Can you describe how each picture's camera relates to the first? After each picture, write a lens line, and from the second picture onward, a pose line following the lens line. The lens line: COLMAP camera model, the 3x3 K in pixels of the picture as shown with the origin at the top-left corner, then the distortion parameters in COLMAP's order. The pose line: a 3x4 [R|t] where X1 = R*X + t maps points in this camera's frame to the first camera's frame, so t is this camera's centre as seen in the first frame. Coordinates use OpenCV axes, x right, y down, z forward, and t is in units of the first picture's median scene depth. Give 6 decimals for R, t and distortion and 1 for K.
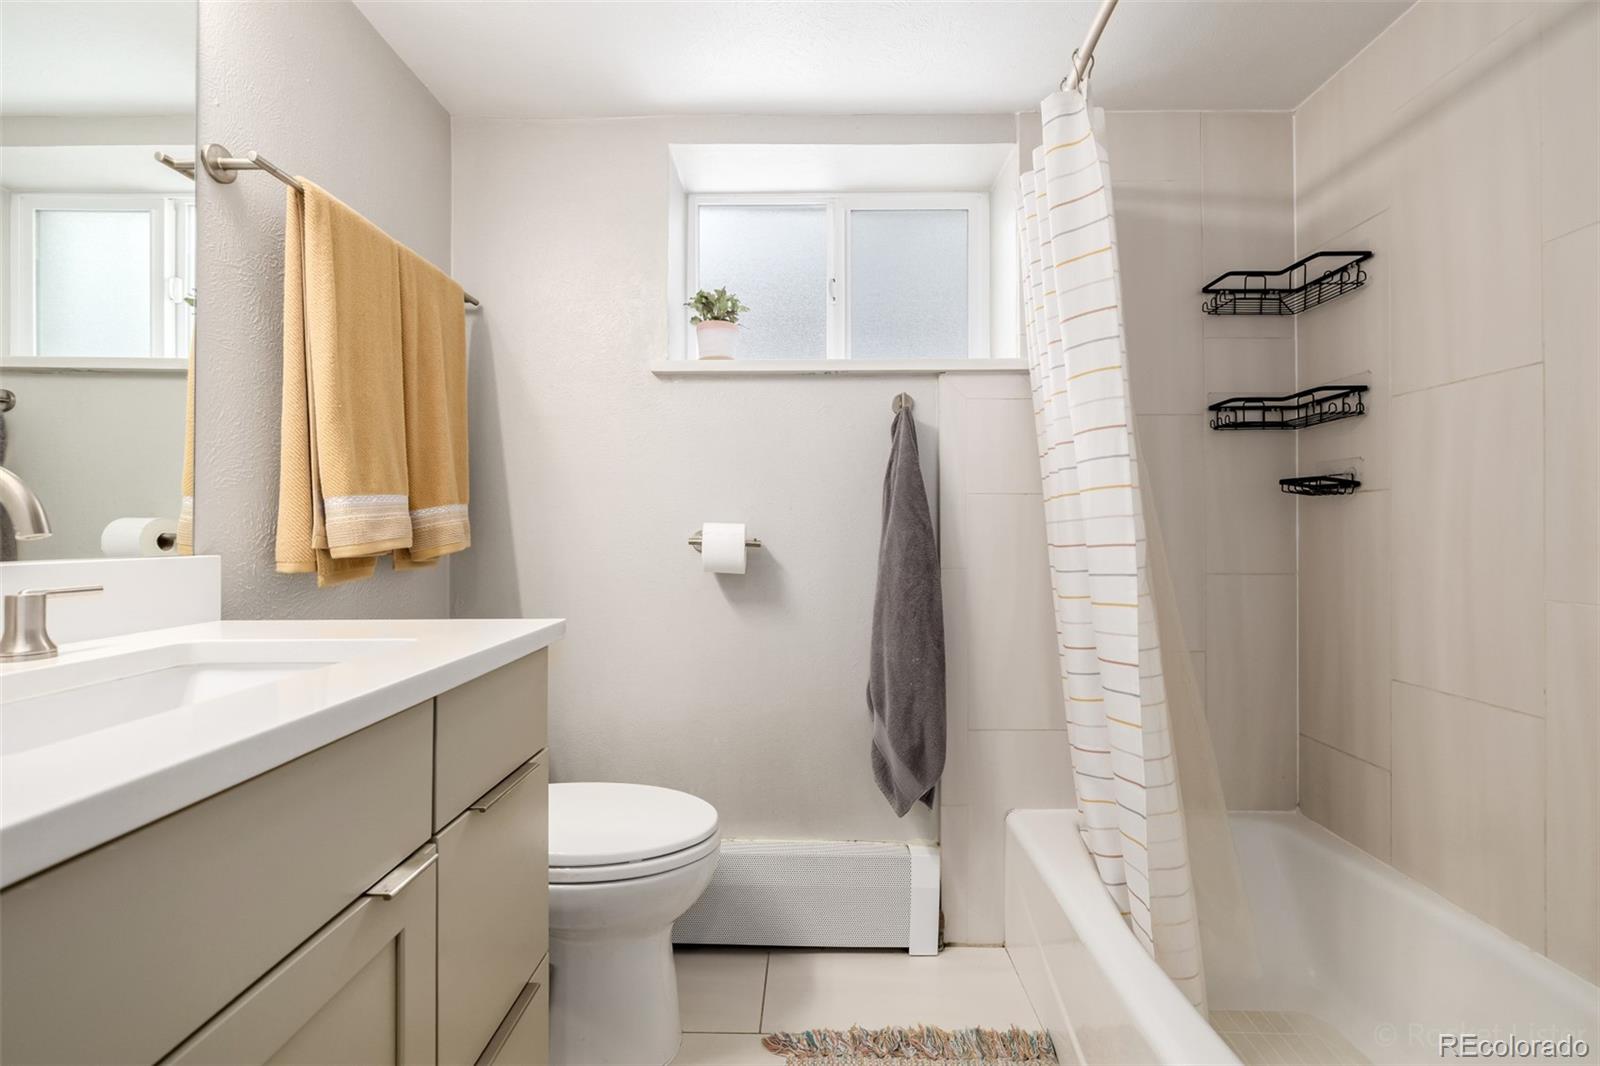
lens RADIAL K [[693.6, 0, 800.0], [0, 693.6, 533.0], [0, 0, 1]] dist [0.001615, 0.000200]
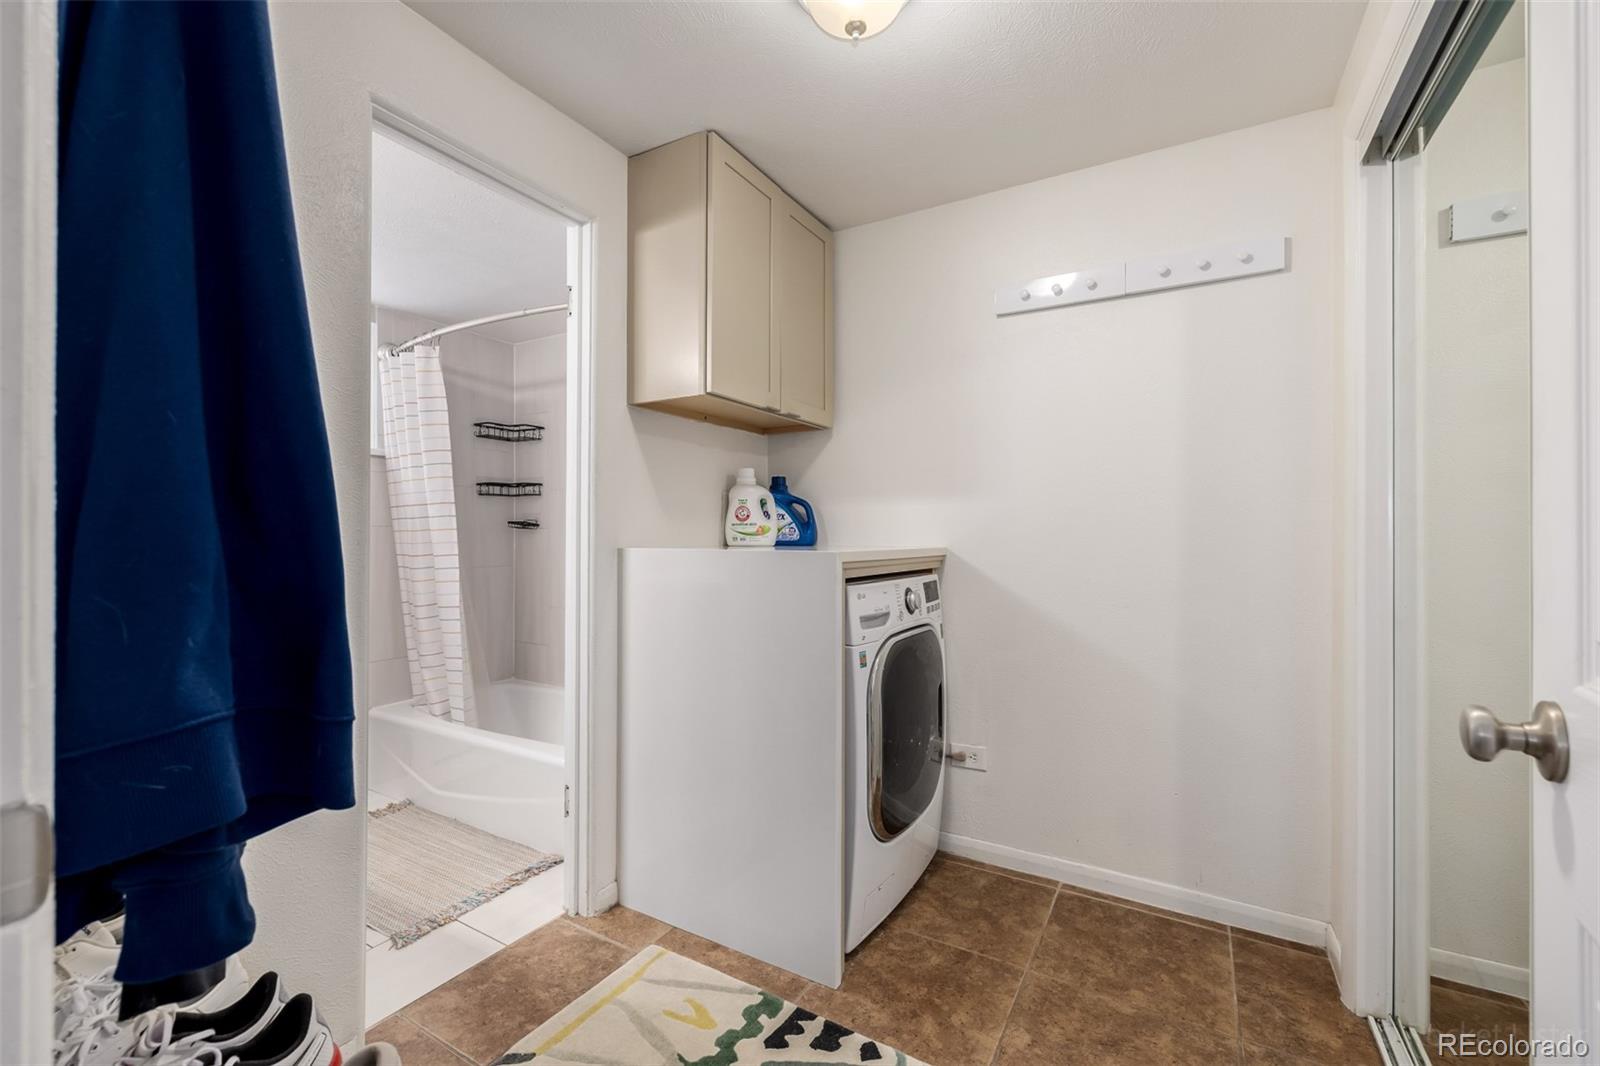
lens RADIAL K [[677.6, 0, 799.0], [0, 677.6, 529.4], [0, 0, 1]] dist [0.001510, 0.000354]
pose [[0.502656, 0.009018, 0.864440, -0.641595], [-0.004551, 0.999959, -0.007785, -0.039245], [-0.864475, -0.000021, 0.502676, -0.798636]]
